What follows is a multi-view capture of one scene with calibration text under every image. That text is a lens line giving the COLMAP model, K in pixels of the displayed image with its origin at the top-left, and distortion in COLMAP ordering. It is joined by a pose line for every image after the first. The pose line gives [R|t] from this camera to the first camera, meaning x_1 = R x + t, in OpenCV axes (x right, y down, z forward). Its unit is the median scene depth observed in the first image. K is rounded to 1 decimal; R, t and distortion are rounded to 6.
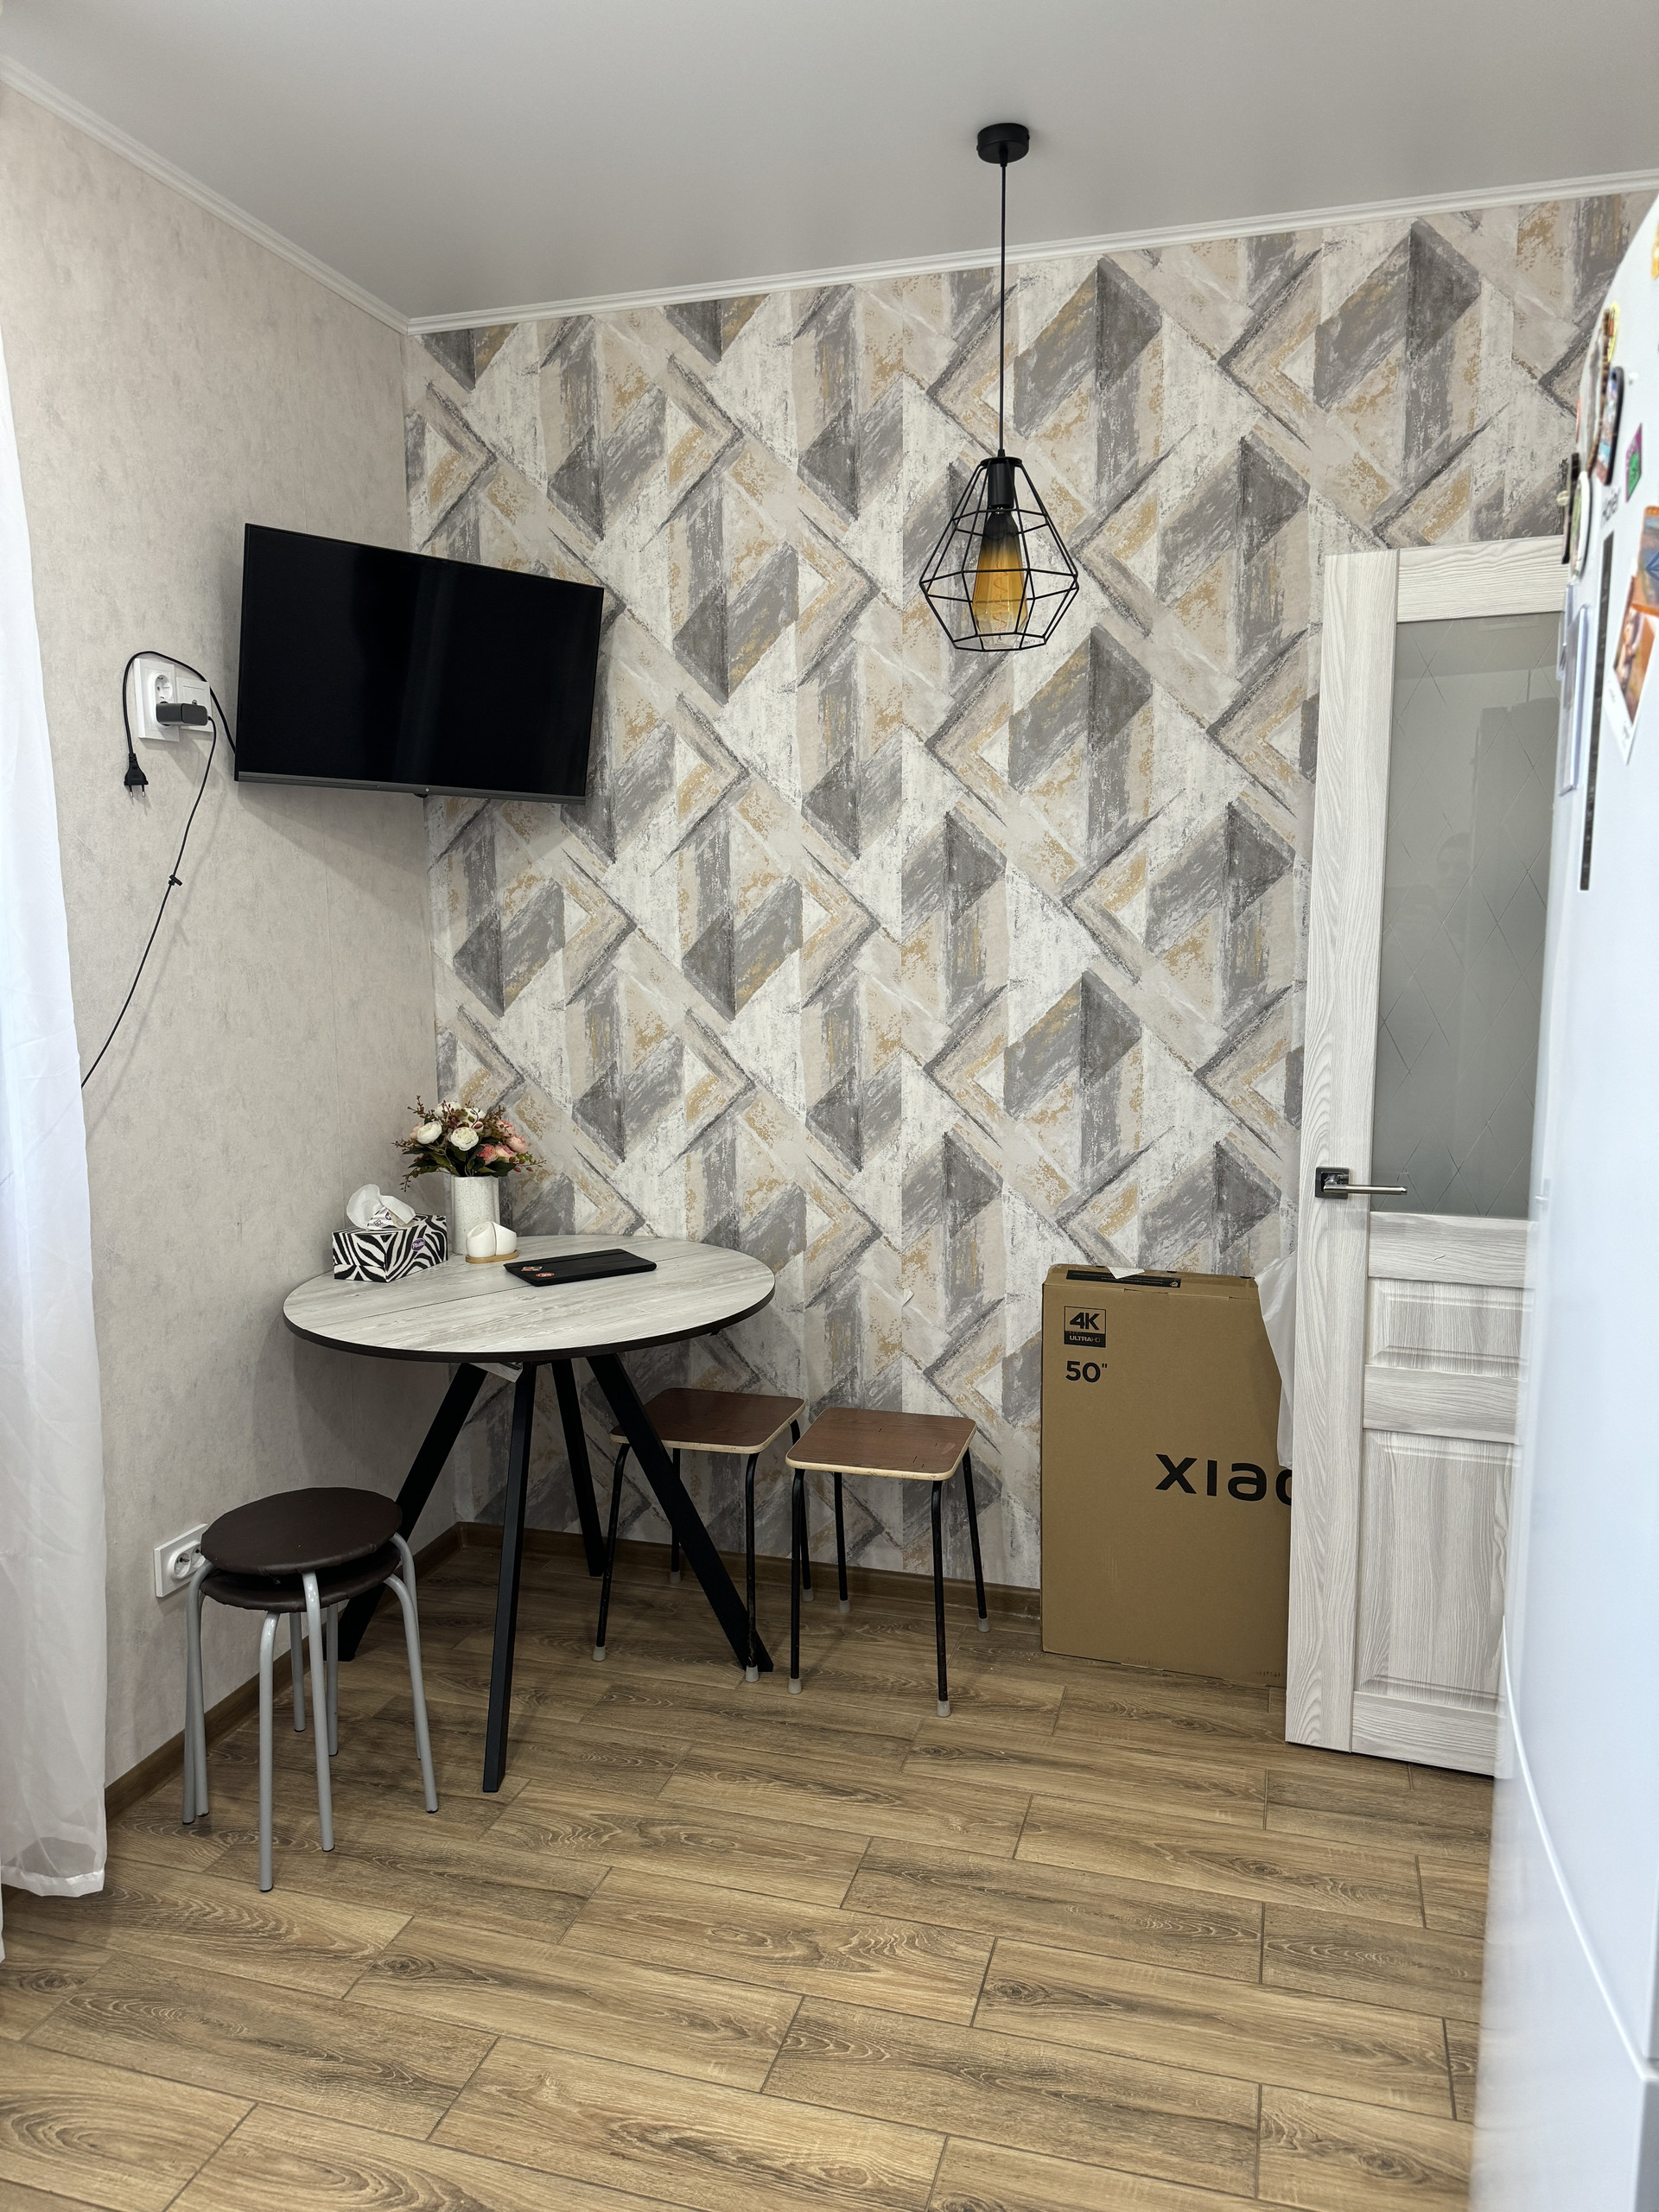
lens RADIAL K [[1552.8, 0, 825.5], [0, 1552.8, 1113.8], [0, 0, 1]] dist [0.188043, -0.329610]
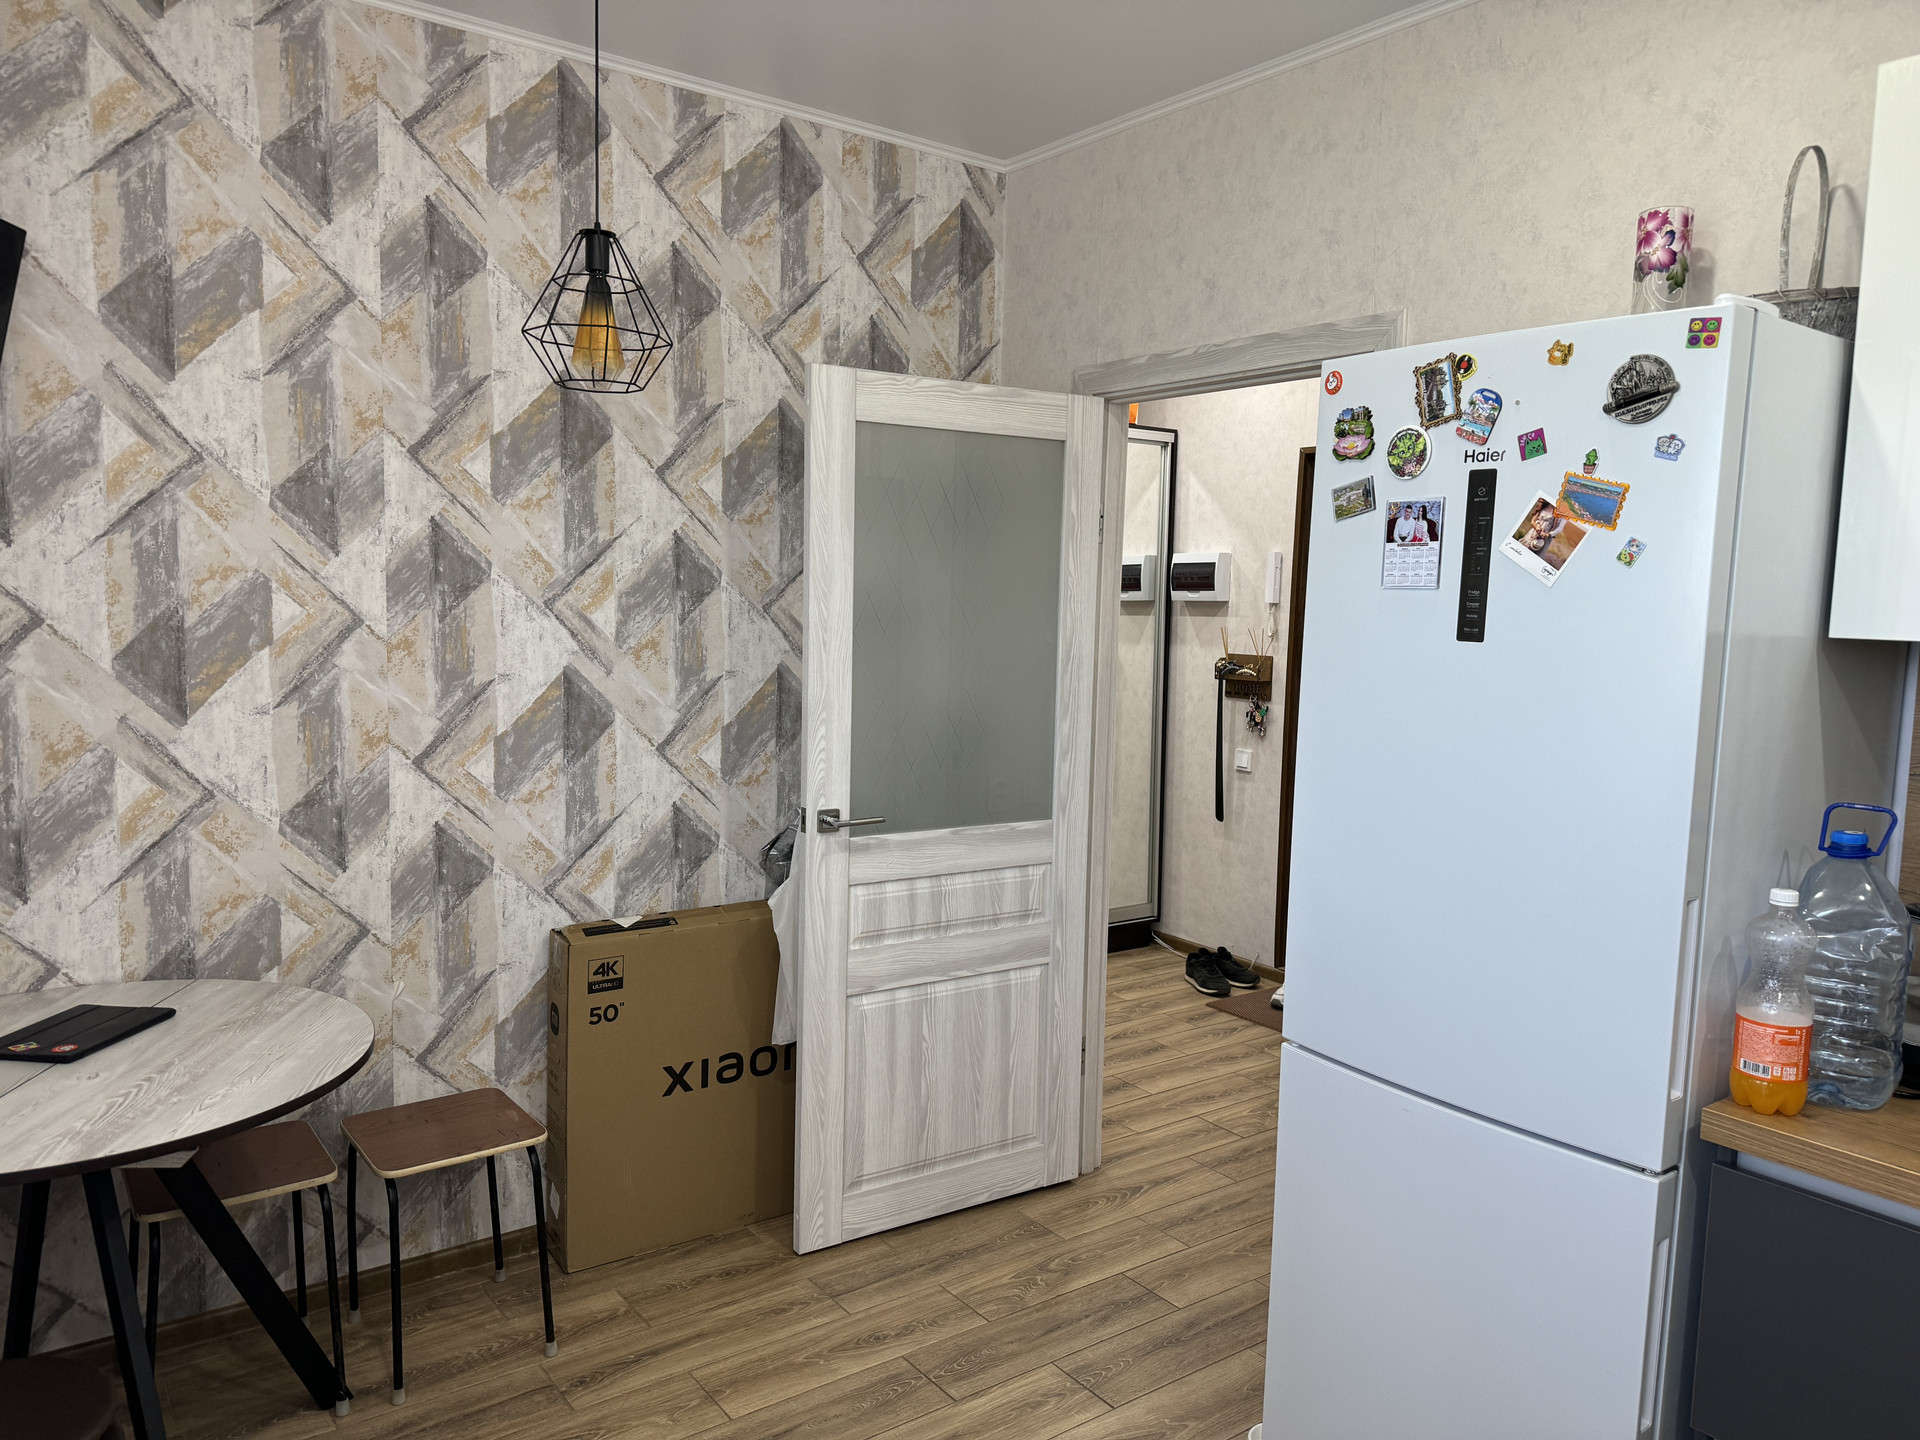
lens RADIAL K [[1331.4, 0, 974.0], [0, 1331.4, 721.3], [0, 0, 1]] dist [0.097506, -0.115057]
pose [[0.606190, -0.055080, 0.793410, -0.429391], [0.080008, 0.996762, 0.008068, -0.034400], [-0.791285, 0.058588, 0.608634, 0.169959]]
